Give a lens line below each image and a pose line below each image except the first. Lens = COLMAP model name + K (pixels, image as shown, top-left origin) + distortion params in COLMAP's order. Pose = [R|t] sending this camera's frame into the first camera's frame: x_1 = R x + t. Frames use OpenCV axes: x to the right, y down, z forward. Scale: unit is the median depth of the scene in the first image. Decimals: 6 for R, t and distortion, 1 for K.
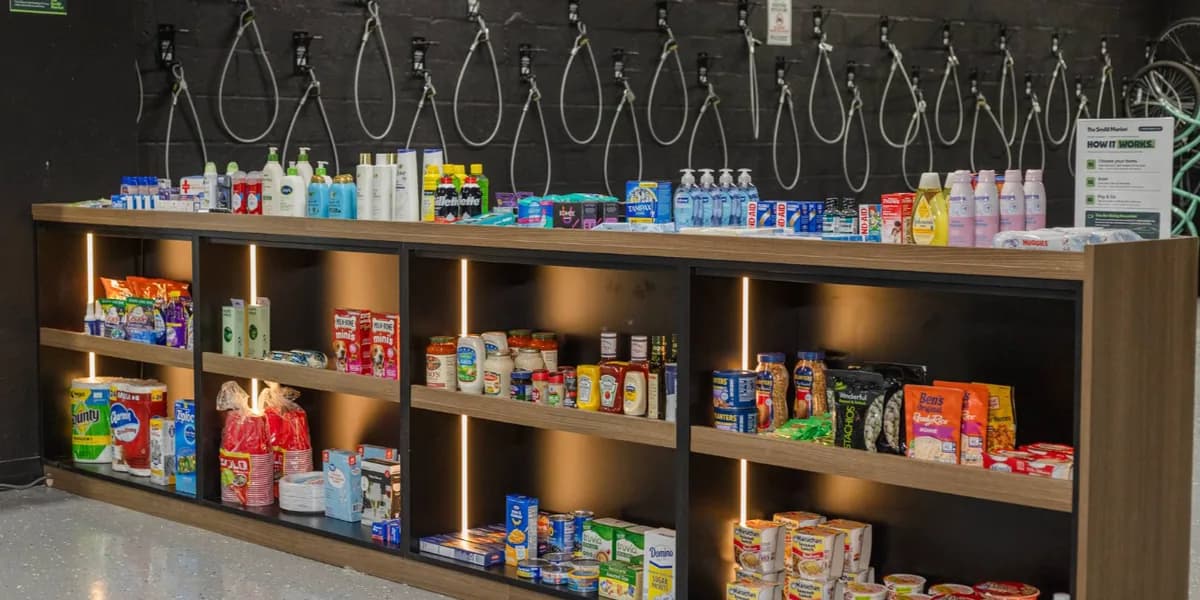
lens RADIAL K [[1717.9, 0, 596.5], [0, 1717.9, 294.5], [0, 0, 1]] dist [0.001208, 0.000000]
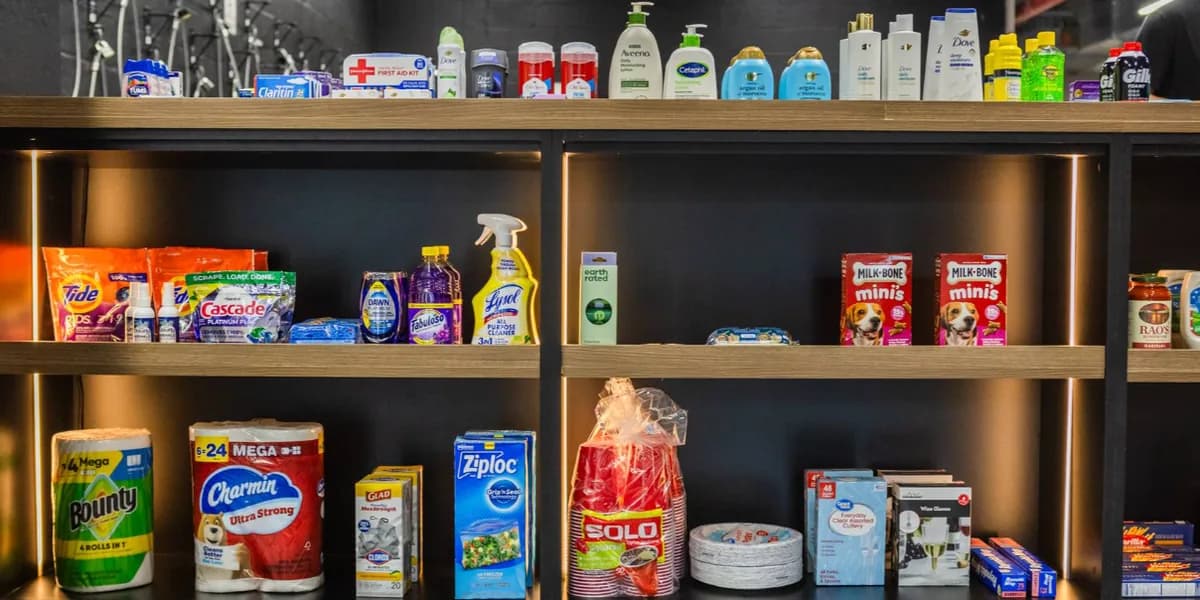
lens RADIAL K [[1473.7, 0, 599.7], [0, 1473.7, 304.0], [0, 0, 1]] dist [-0.040461, 0.000000]
pose [[0.710494, -0.031216, 0.703011, -0.532126], [0.055439, 0.998394, -0.011698, 0.024840], [-0.701516, 0.047286, 0.711083, 0.603512]]
